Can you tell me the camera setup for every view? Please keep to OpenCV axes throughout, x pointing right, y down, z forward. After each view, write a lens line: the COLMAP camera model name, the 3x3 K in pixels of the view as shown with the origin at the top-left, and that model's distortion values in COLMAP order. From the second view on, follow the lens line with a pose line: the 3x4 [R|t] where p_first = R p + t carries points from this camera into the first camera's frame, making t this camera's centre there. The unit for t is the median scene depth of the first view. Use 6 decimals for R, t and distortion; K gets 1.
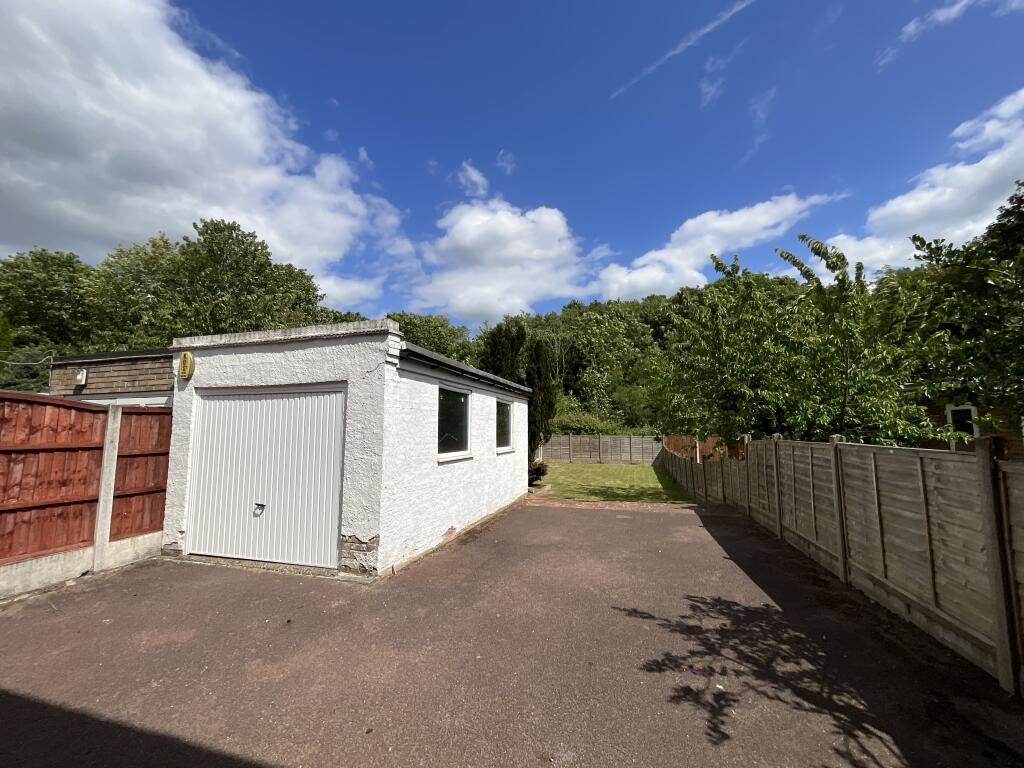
lens RADIAL K [[412.0, 0, 512.0], [0, 412.0, 384.0], [0, 0, 1]] dist [0.000851, 0.000235]
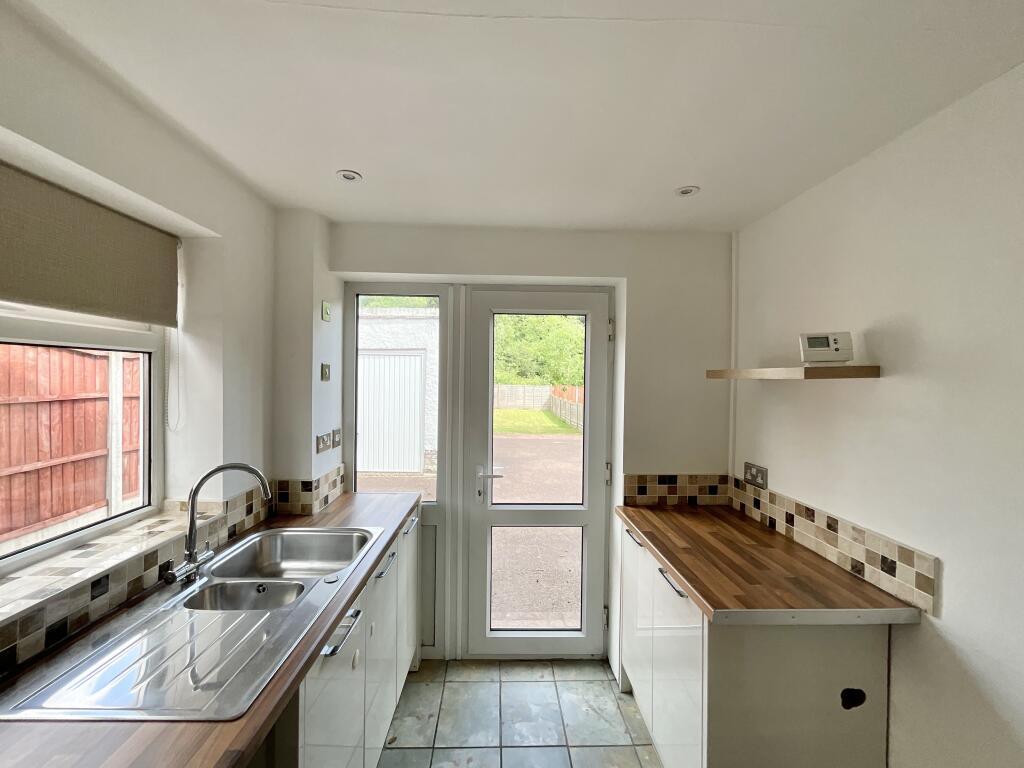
lens RADIAL K [[412.0, 0, 512.0], [0, 412.0, 384.0], [0, 0, 1]] dist [0.000851, 0.000235]
pose [[0.950775, 0.006766, 0.309809, -0.536311], [-0.045203, 0.992096, 0.117056, -0.064981], [-0.306568, -0.125298, 0.943566, -0.469004]]
